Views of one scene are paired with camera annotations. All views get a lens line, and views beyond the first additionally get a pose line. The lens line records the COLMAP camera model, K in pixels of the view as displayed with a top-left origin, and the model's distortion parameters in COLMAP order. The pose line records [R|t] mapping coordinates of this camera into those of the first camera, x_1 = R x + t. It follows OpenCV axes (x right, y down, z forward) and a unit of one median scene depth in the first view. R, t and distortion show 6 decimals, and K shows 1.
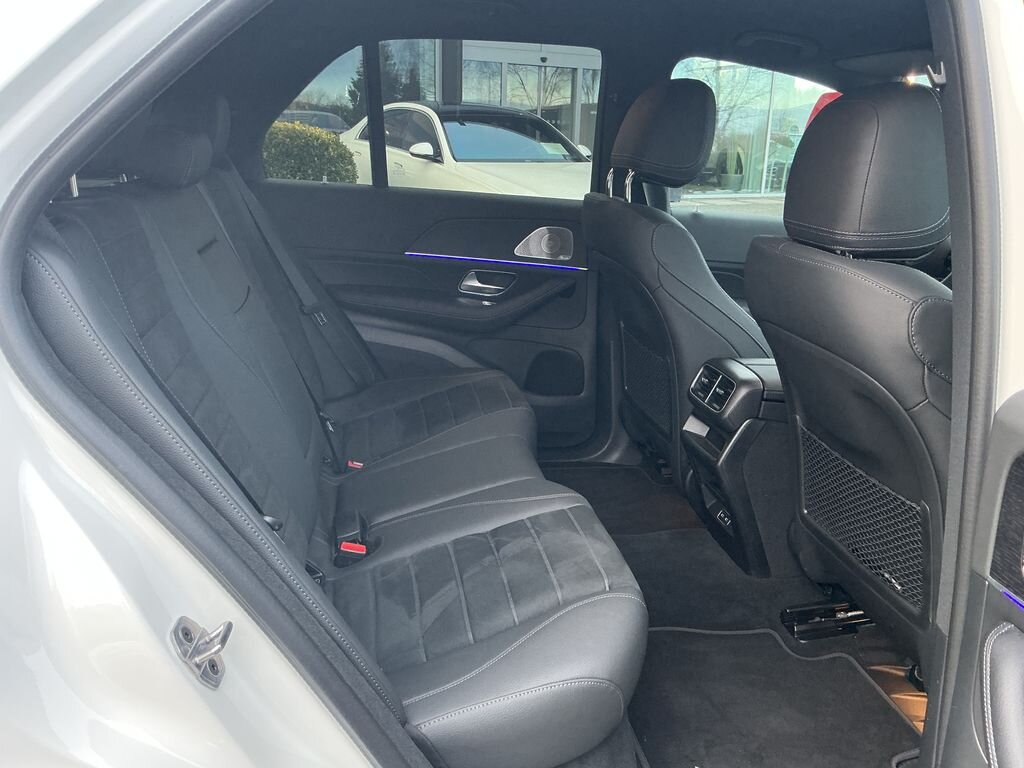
lens RADIAL K [[862.0, 0, 509.7], [0, 862.0, 378.9], [0, 0, 1]] dist [0.129104, -0.278918]
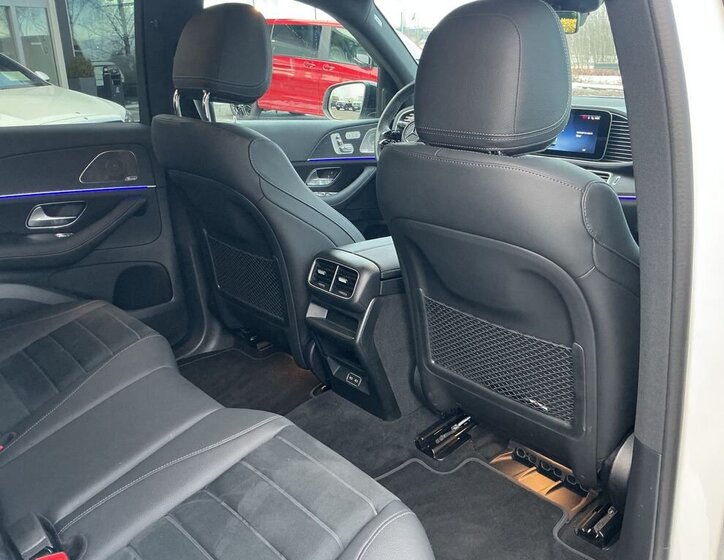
lens RADIAL K [[627.6, 0, 362.7], [0, 627.6, 278.4], [0, 0, 1]] dist [0.117079, -0.211971]
pose [[0.843741, -0.226518, 0.486612, -0.135622], [0.193891, 0.973996, 0.117205, -0.077285], [-0.500508, -0.004541, 0.865720, 0.250983]]
